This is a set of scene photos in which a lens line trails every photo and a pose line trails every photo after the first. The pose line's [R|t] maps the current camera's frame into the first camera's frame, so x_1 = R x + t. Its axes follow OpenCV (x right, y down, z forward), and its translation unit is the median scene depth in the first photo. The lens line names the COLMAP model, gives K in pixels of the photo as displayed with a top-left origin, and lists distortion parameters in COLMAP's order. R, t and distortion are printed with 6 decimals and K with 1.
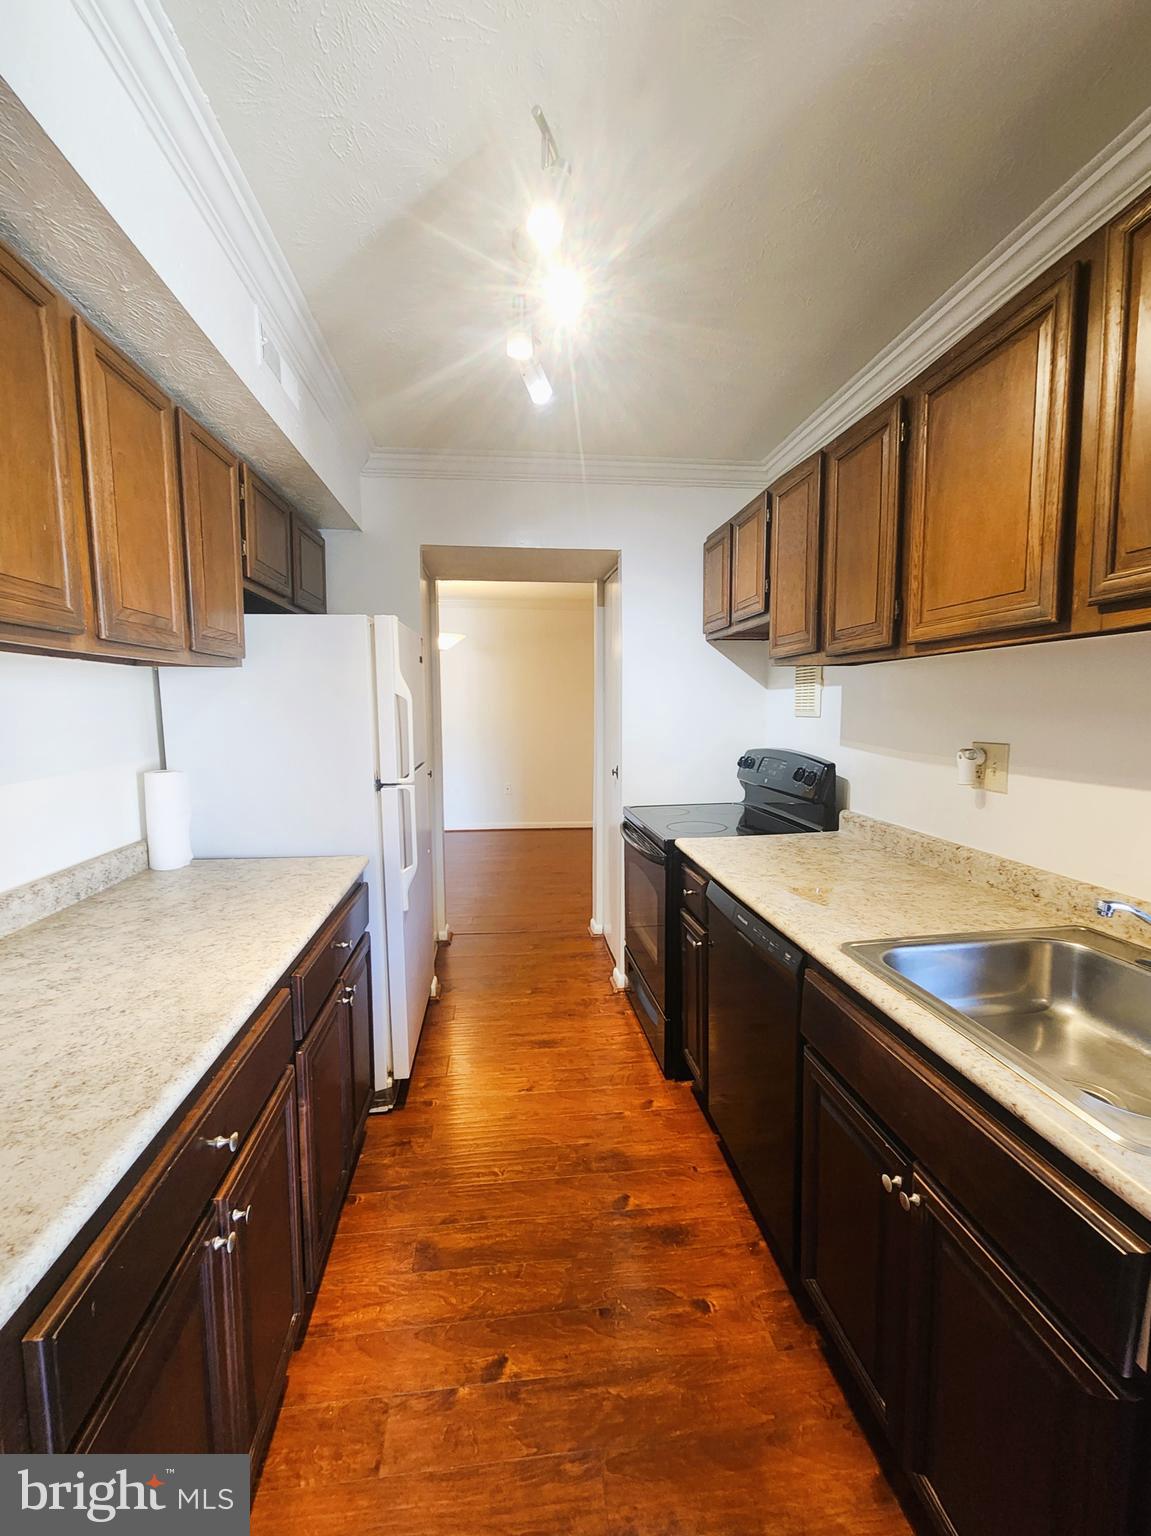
lens RADIAL K [[653.7, 0, 575.5], [0, 653.7, 768.0], [0, 0, 1]] dist [-0.000703, -0.000147]
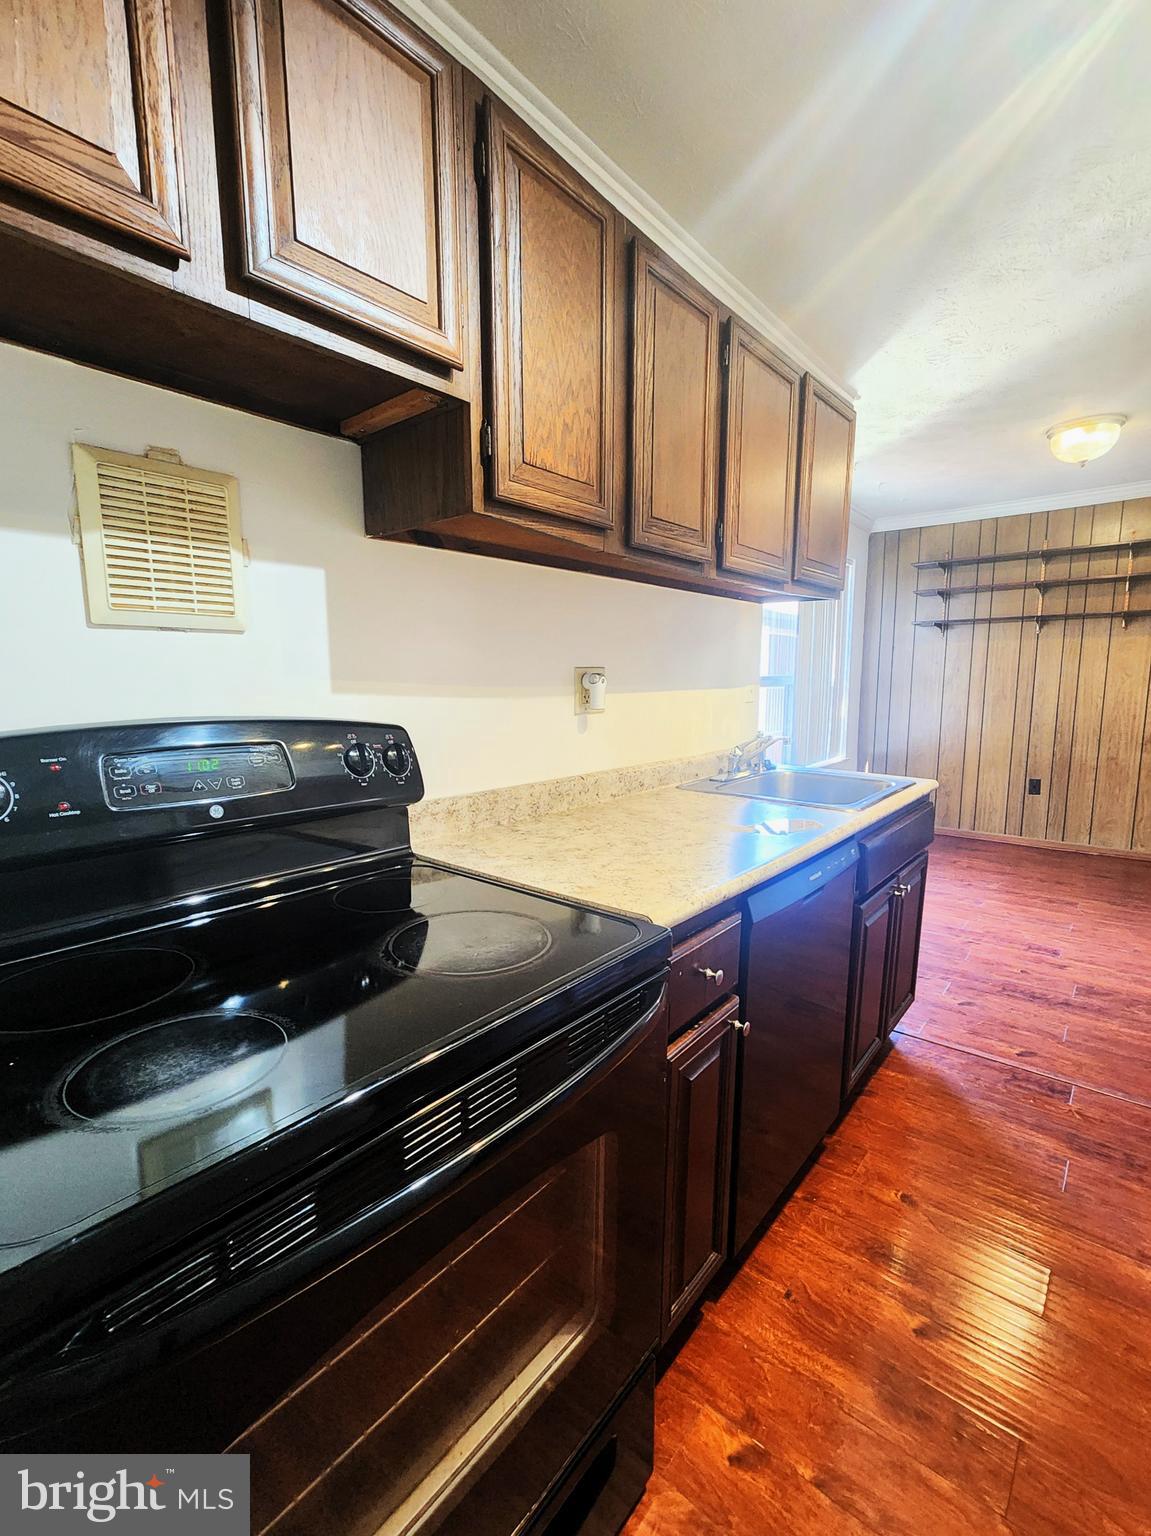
lens RADIAL K [[685.0, 0, 569.3], [0, 685.0, 779.0], [0, 0, 1]] dist [-0.001086, 0.000462]
pose [[-0.682636, -0.091463, 0.725013, -0.142470], [0.081986, 0.976287, 0.200356, -0.081616], [-0.726145, 0.196212, -0.658949, 1.670499]]
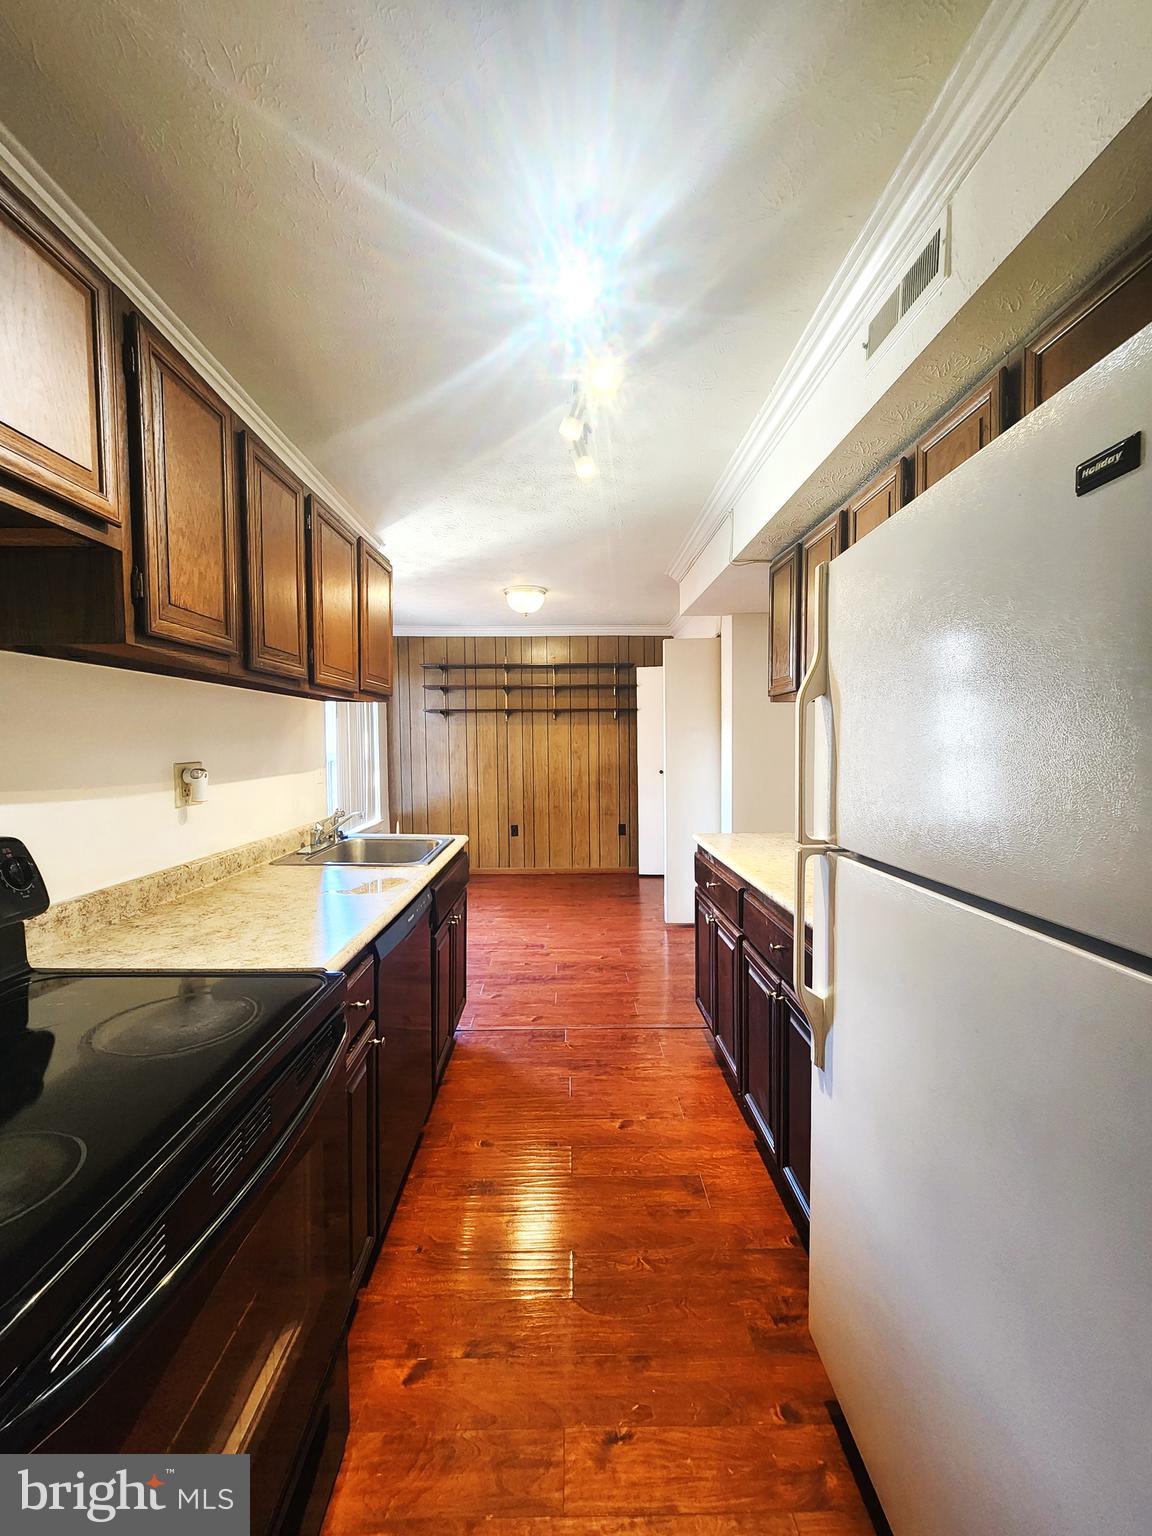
lens RADIAL K [[630.6, 0, 575.5], [0, 630.6, 771.3], [0, 0, 1]] dist [-0.000664, -0.000161]
pose [[-0.994499, 0.011026, 0.104169, -0.132517], [0.025449, 0.990082, 0.138164, -0.148054], [-0.101612, 0.140055, -0.984916, 1.880477]]
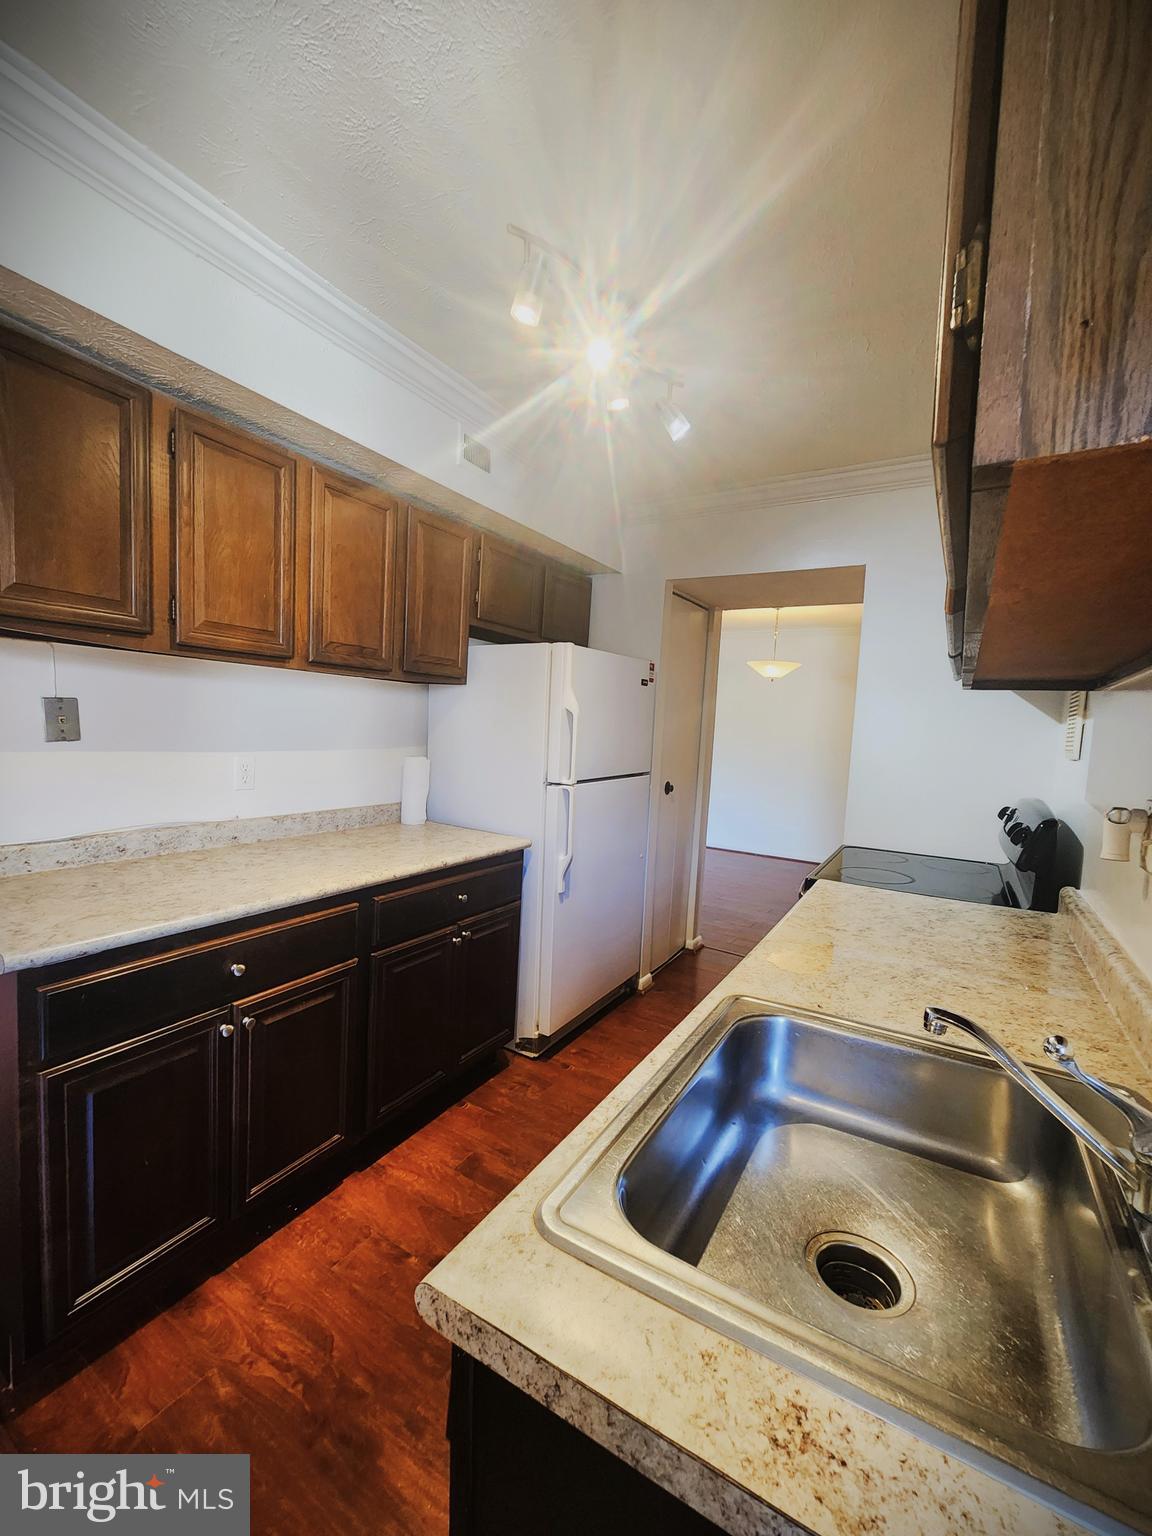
lens RADIAL K [[630.6, 0, 575.5], [0, 630.6, 771.3], [0, 0, 1]] dist [-0.000664, -0.000161]
pose [[0.784794, 0.090070, -0.613177, 0.526049], [-0.113593, 0.993527, 0.000553, -0.002327], [0.609258, 0.069219, 0.789945, 0.129830]]
